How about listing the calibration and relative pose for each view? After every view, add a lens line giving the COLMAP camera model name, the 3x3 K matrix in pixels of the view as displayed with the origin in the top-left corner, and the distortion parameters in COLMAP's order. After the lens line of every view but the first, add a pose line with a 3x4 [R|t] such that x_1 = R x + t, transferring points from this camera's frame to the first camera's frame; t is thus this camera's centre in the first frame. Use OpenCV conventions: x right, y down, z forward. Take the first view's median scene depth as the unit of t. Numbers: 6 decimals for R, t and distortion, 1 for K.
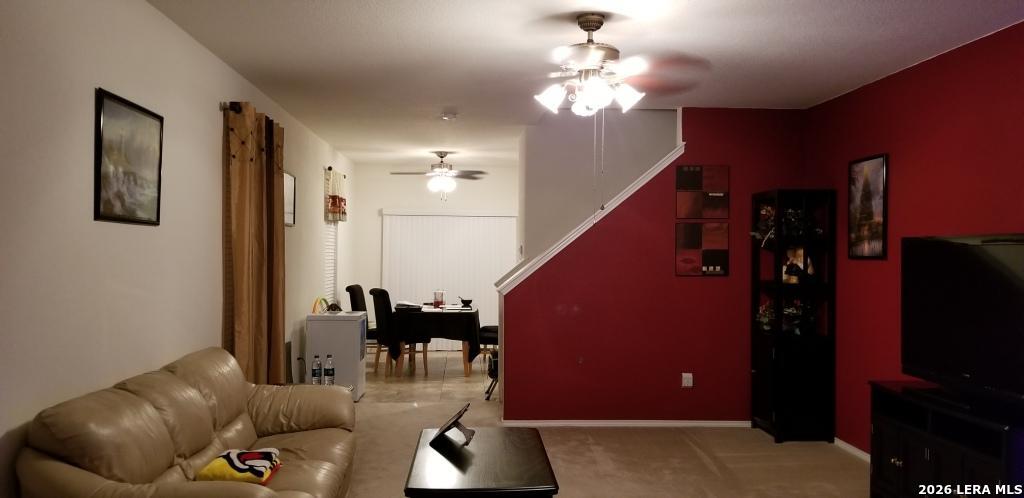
lens RADIAL K [[795.1, 0, 500.5], [0, 795.1, 236.8], [0, 0, 1]] dist [0.108389, -0.198026]
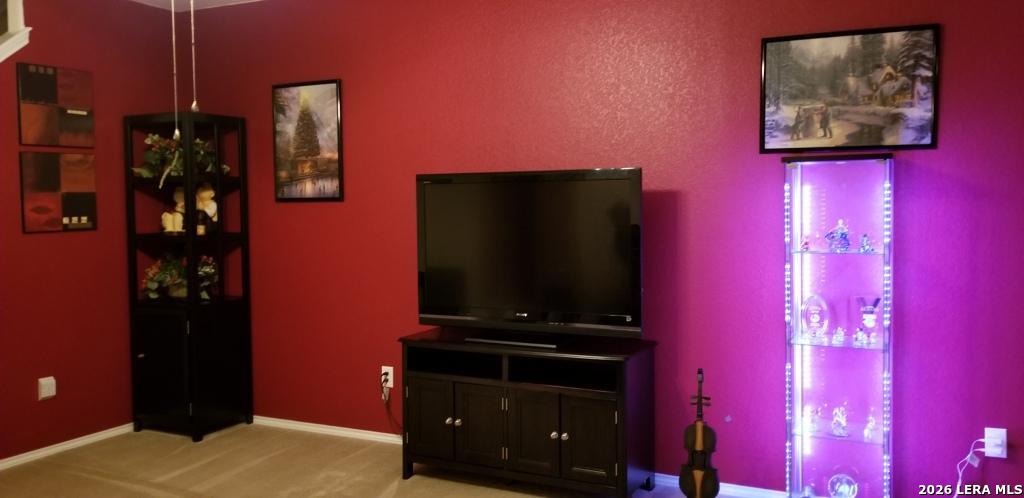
lens RADIAL K [[795.1, 0, 500.5], [0, 795.1, 236.8], [0, 0, 1]] dist [0.108389, -0.198026]
pose [[0.480208, -0.049641, 0.875749, -0.172708], [-0.000728, 0.998374, 0.056991, 0.014532], [-0.877154, -0.028005, 0.479392, 0.354590]]
